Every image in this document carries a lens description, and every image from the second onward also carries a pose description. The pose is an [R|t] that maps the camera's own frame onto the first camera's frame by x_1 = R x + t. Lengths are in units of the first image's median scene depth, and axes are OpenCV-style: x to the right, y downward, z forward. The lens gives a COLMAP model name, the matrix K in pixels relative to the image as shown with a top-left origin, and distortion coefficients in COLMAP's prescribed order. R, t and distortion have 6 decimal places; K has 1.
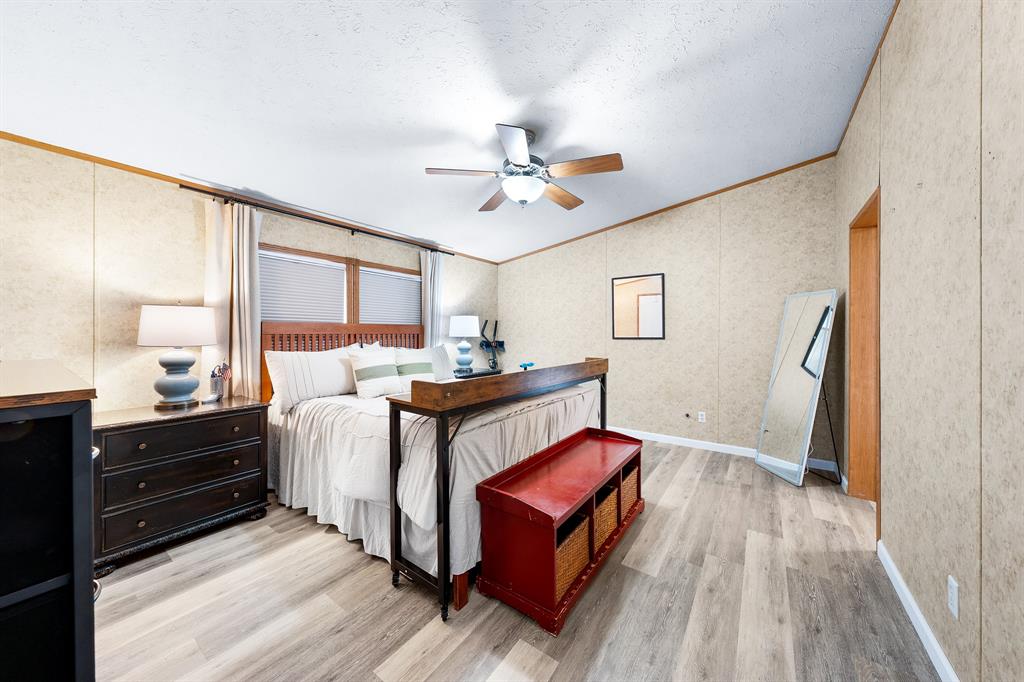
lens RADIAL K [[356.0, 0, 512.4], [0, 356.0, 335.7], [0, 0, 1]] dist [-0.000338, 0.000028]
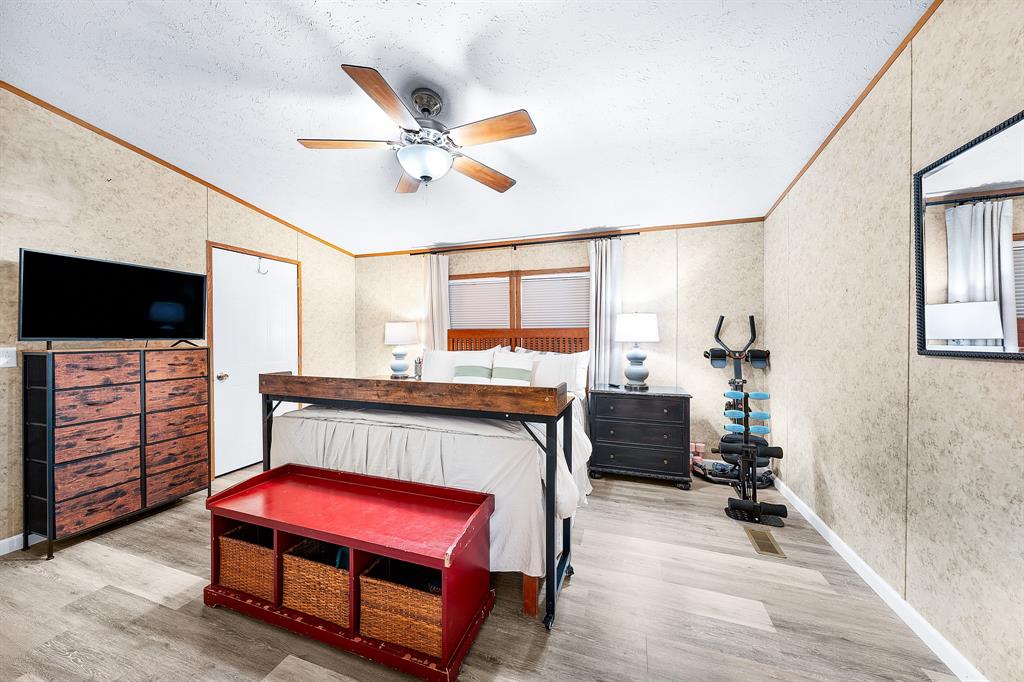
lens RADIAL K [[350.5, 0, 512.0], [0, 350.5, 341.0], [0, 0, 1]] dist [-0.000611, 0.000107]
pose [[0.282880, 0.011919, -0.959081, 0.624470], [-0.003935, 0.999929, 0.011266, -0.007096], [0.959147, 0.000588, 0.282907, 0.690375]]
